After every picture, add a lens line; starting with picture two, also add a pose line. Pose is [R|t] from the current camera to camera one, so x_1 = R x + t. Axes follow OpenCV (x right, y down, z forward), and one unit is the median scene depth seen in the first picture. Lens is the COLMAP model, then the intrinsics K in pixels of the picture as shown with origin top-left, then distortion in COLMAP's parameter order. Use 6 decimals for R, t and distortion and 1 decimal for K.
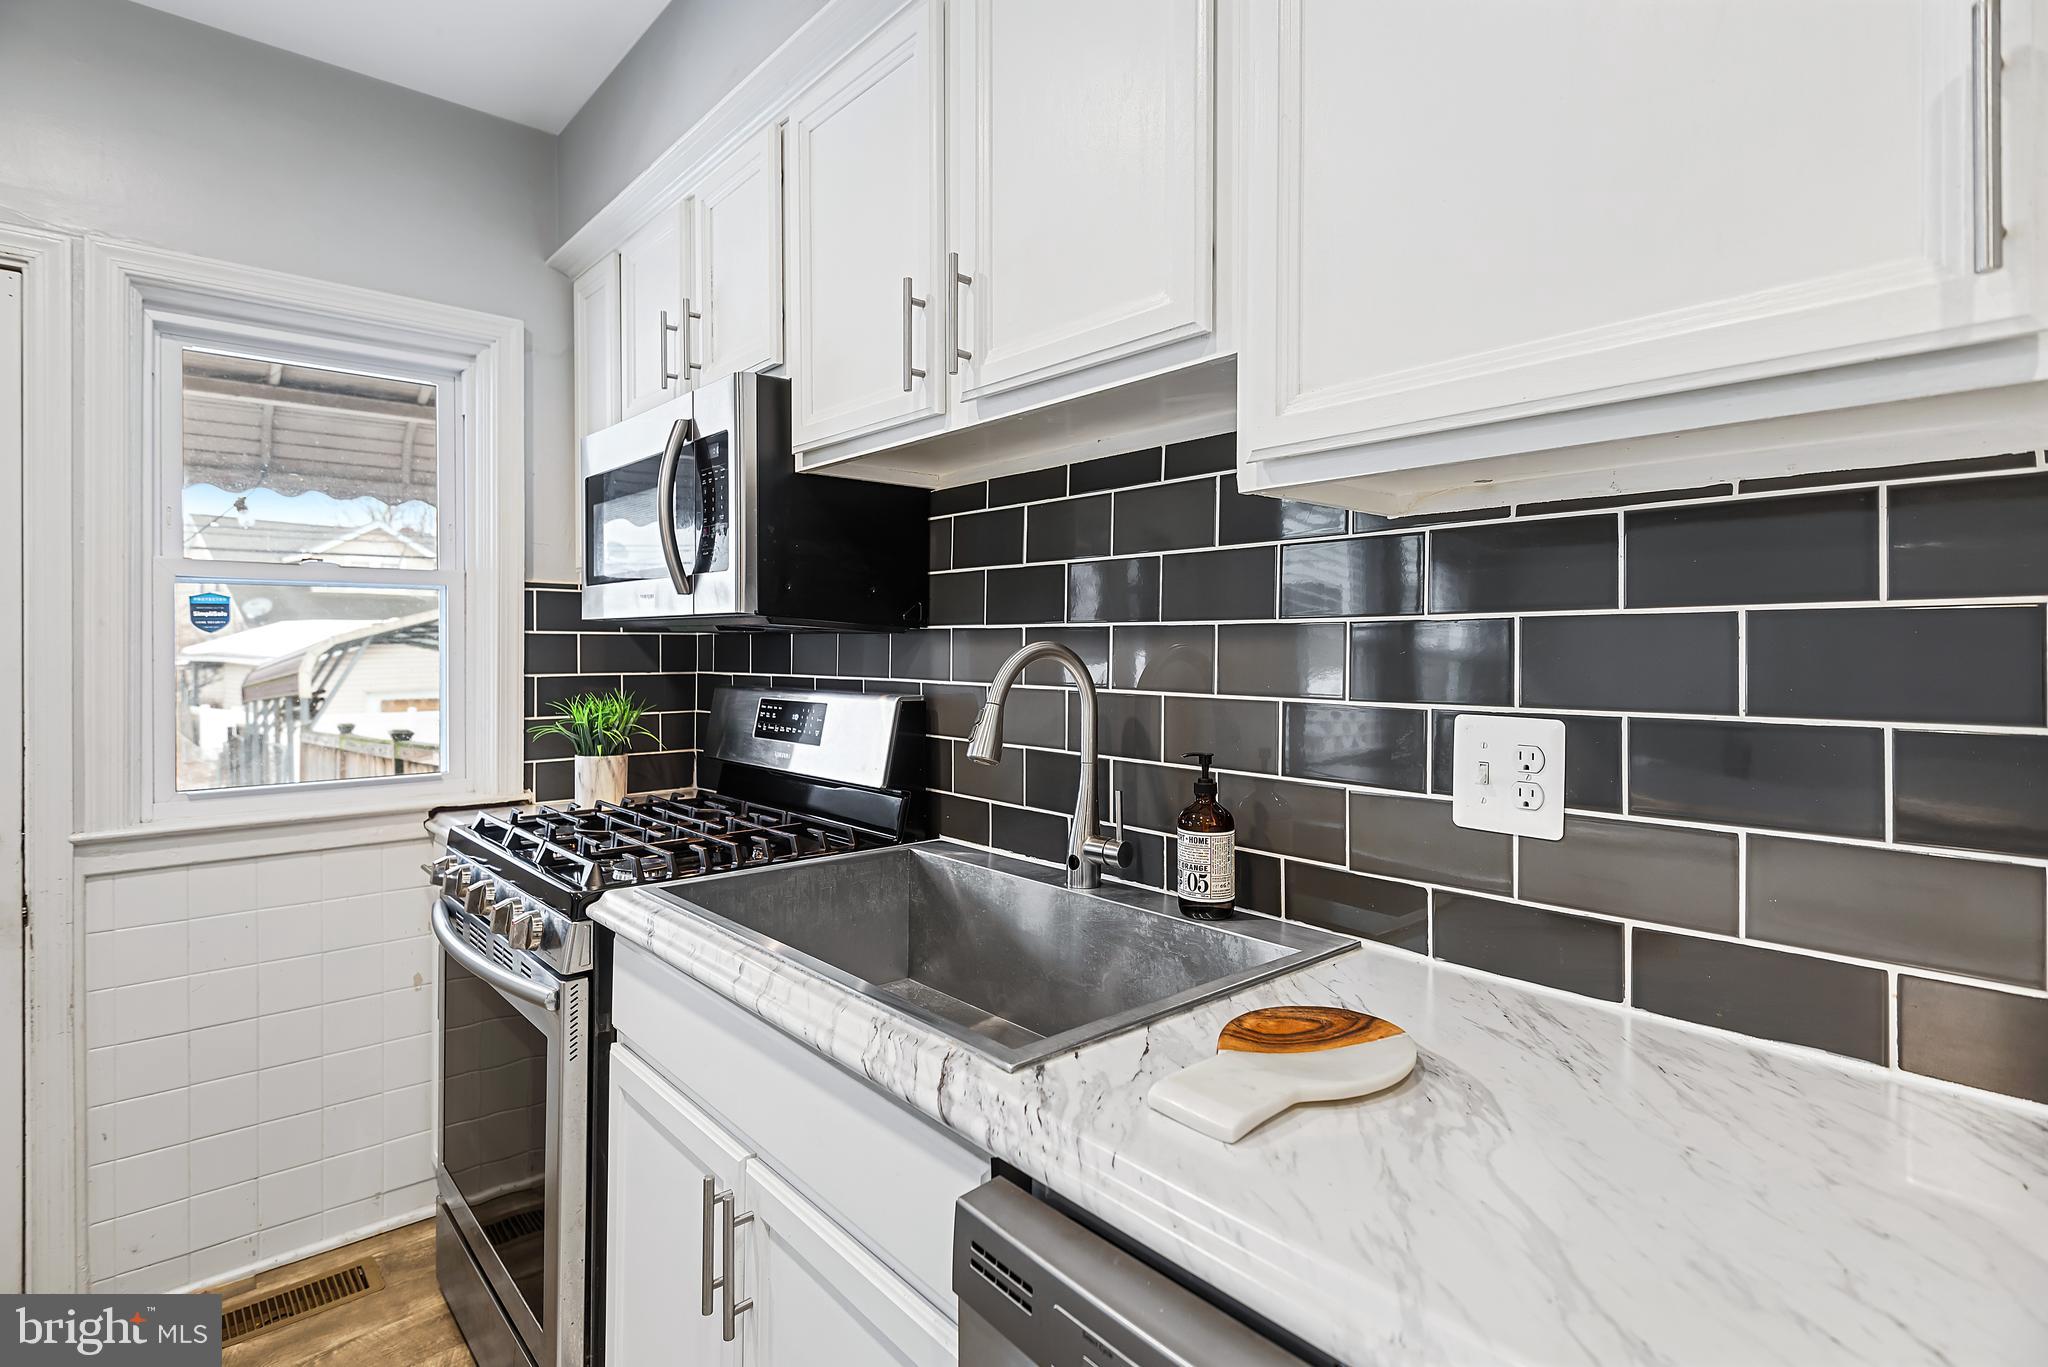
lens RADIAL K [[1012.9, 0, 1002.3], [0, 1012.9, 640.3], [0, 0, 1]] dist [0.001609, -0.000711]
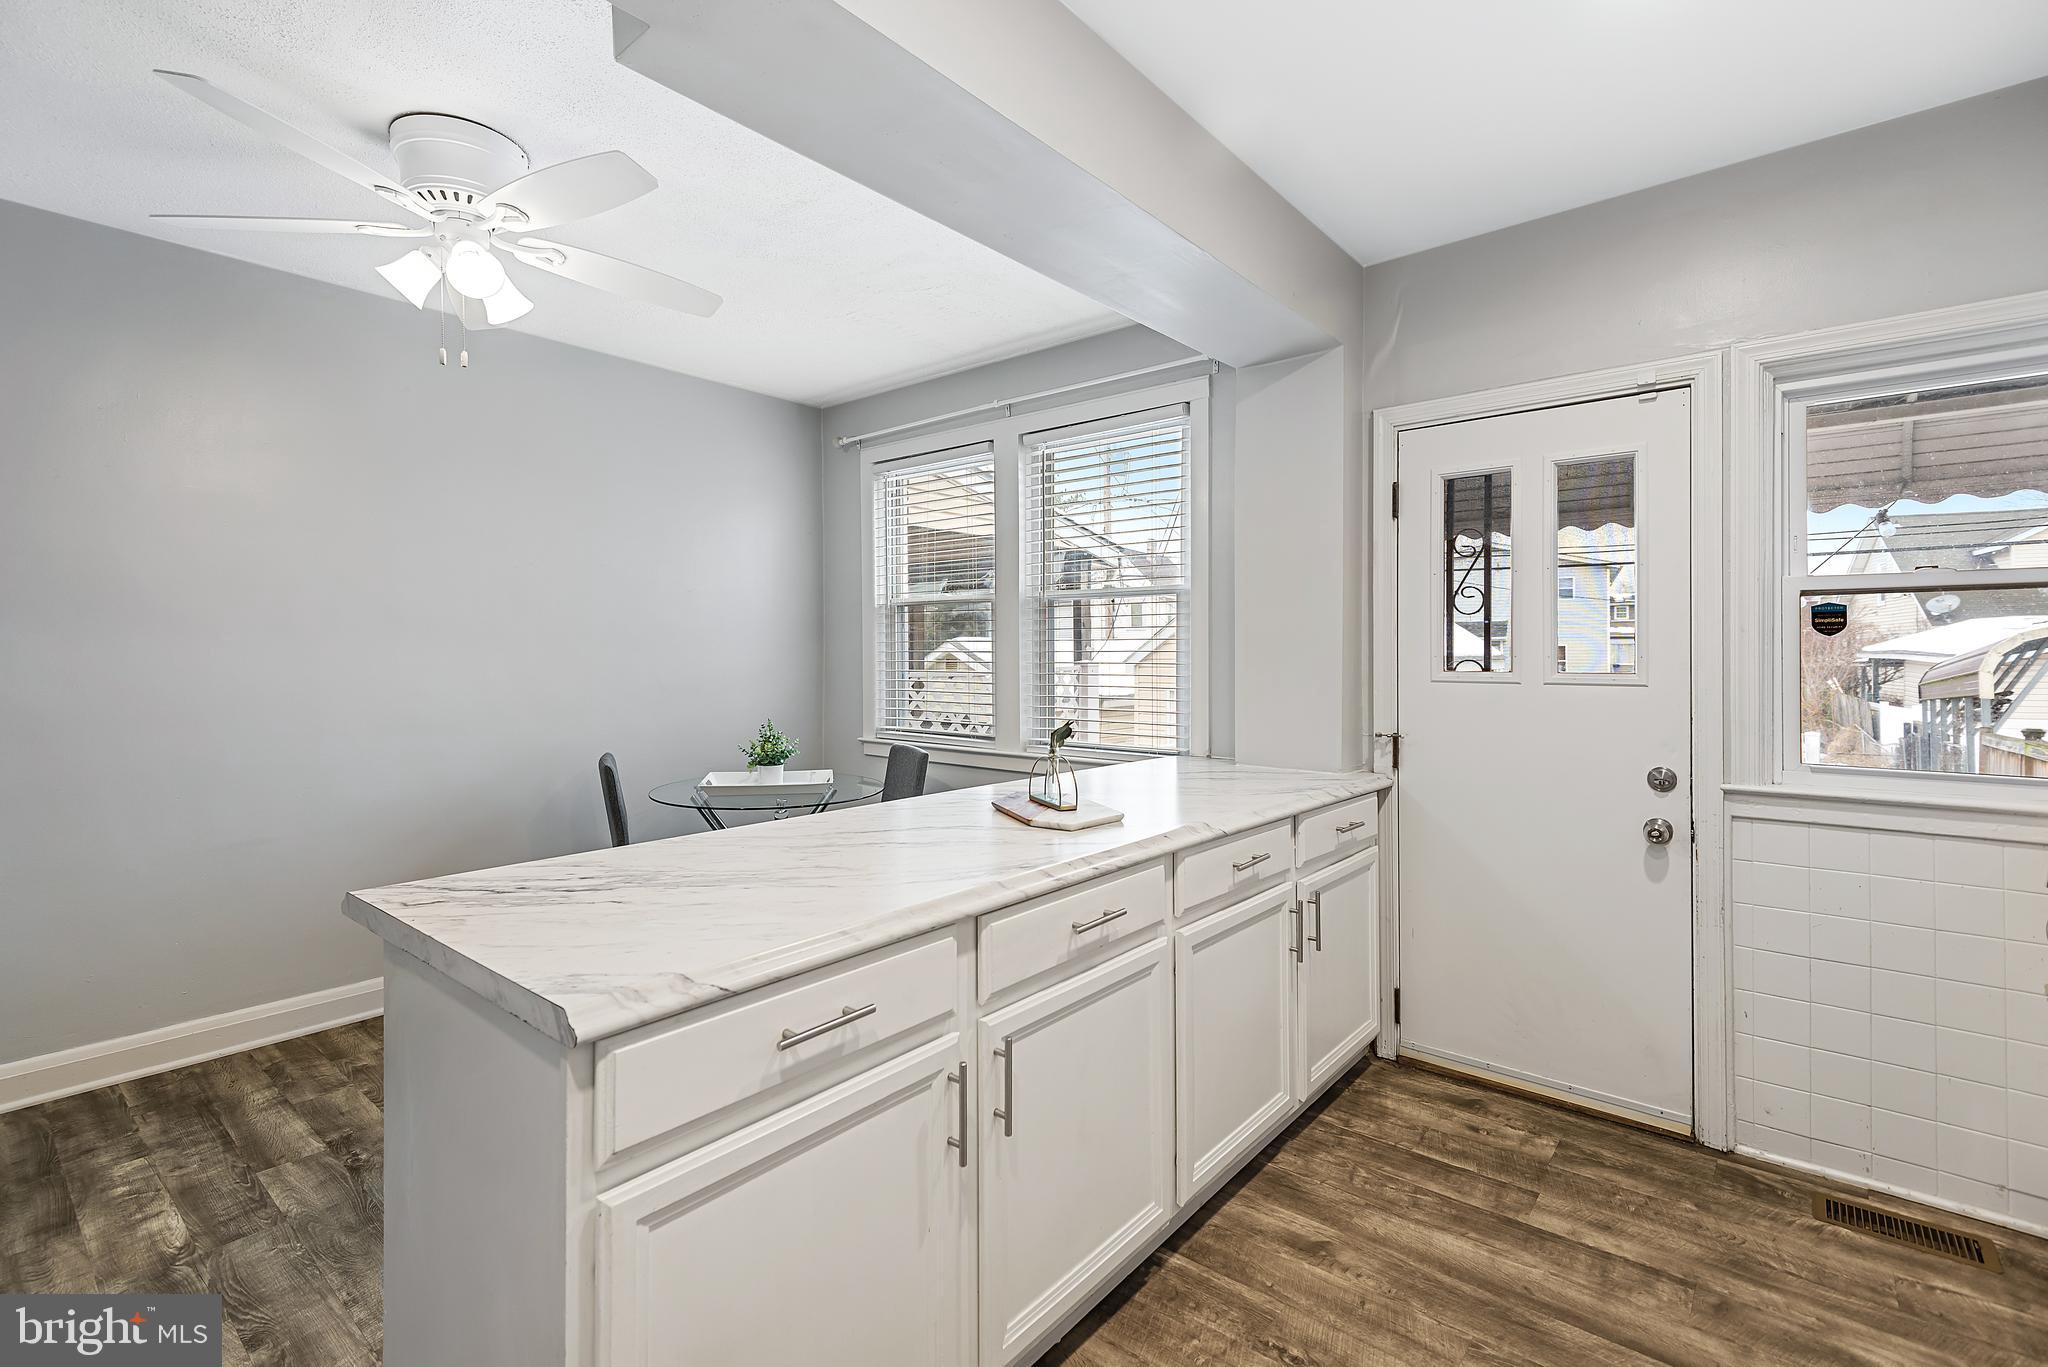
lens RADIAL K [[930.8, 0, 1040.0], [0, 930.8, 662.4], [0, 0, 1]] dist [0.028405, -0.010054]
pose [[0.168894, 0.016159, -0.985502, 0.168917], [0.008249, 0.999807, 0.017807, -0.003470], [0.985600, -0.011137, 0.168728, -0.116277]]
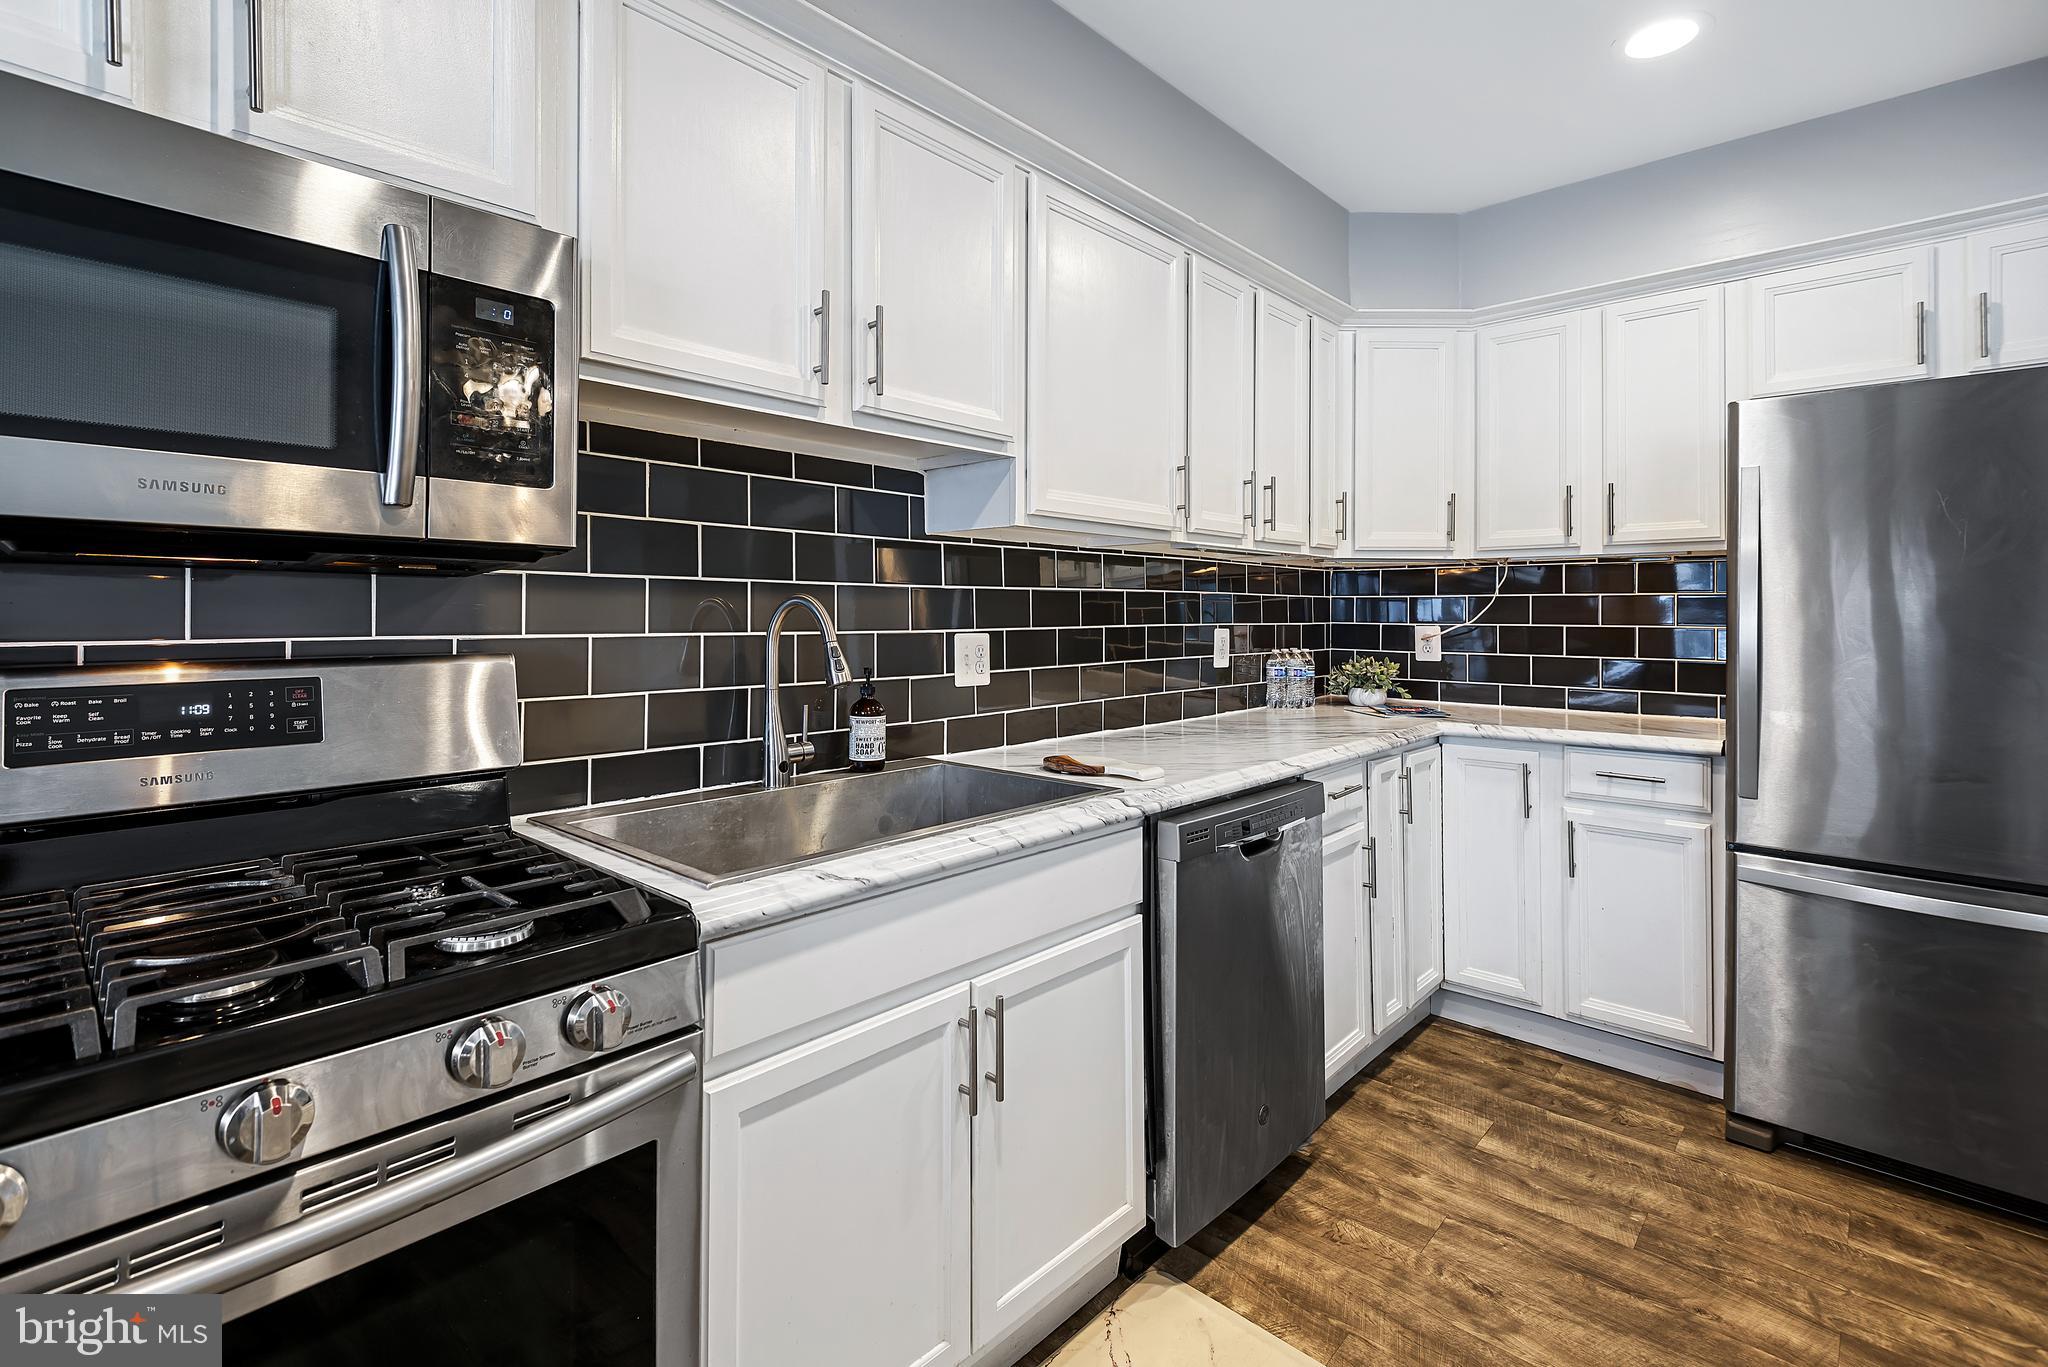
lens RADIAL K [[930.8, 0, 1012.9], [0, 930.8, 607.7], [0, 0, 1]] dist [0.028405, -0.010054]
pose [[-0.106303, 0.004300, 0.994324, -0.802936], [-0.009043, 0.999945, -0.005291, 0.014758], [-0.994293, -0.009555, -0.106259, 0.586147]]
